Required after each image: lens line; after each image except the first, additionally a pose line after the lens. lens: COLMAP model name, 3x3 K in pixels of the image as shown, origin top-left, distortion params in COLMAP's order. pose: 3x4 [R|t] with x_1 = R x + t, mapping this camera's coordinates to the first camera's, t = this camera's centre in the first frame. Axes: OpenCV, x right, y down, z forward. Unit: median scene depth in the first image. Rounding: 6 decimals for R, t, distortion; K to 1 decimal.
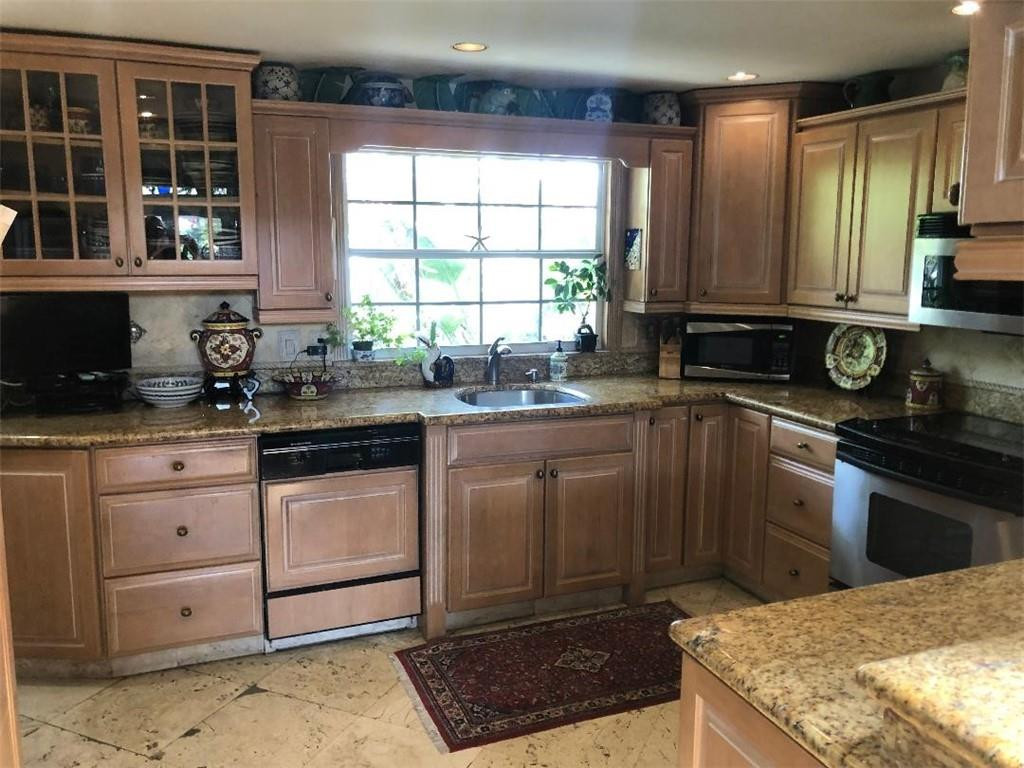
lens RADIAL K [[837.8, 0, 516.6], [0, 837.8, 381.9], [0, 0, 1]] dist [0.012960, 0.020139]
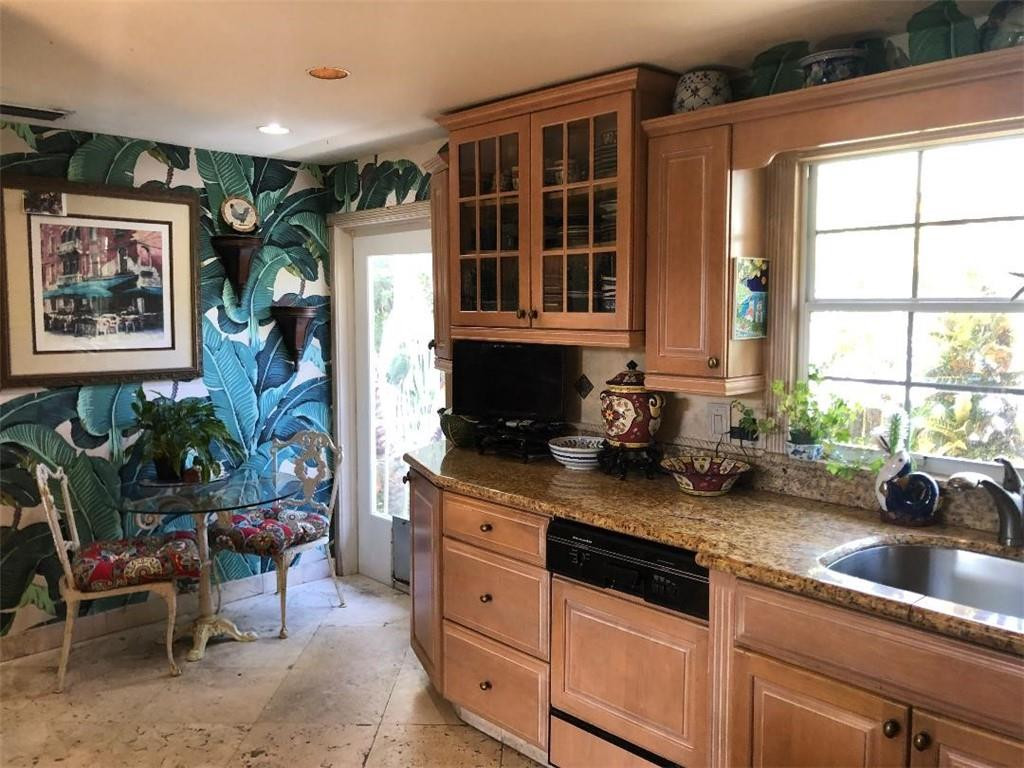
lens RADIAL K [[837.8, 0, 514.0], [0, 837.8, 381.1], [0, 0, 1]] dist [0.012960, 0.020139]
pose [[0.372271, 0.079745, -0.924692, 0.412148], [-0.145654, 0.988977, 0.026651, -0.081389], [0.916624, 0.124764, 0.379783, 0.572981]]
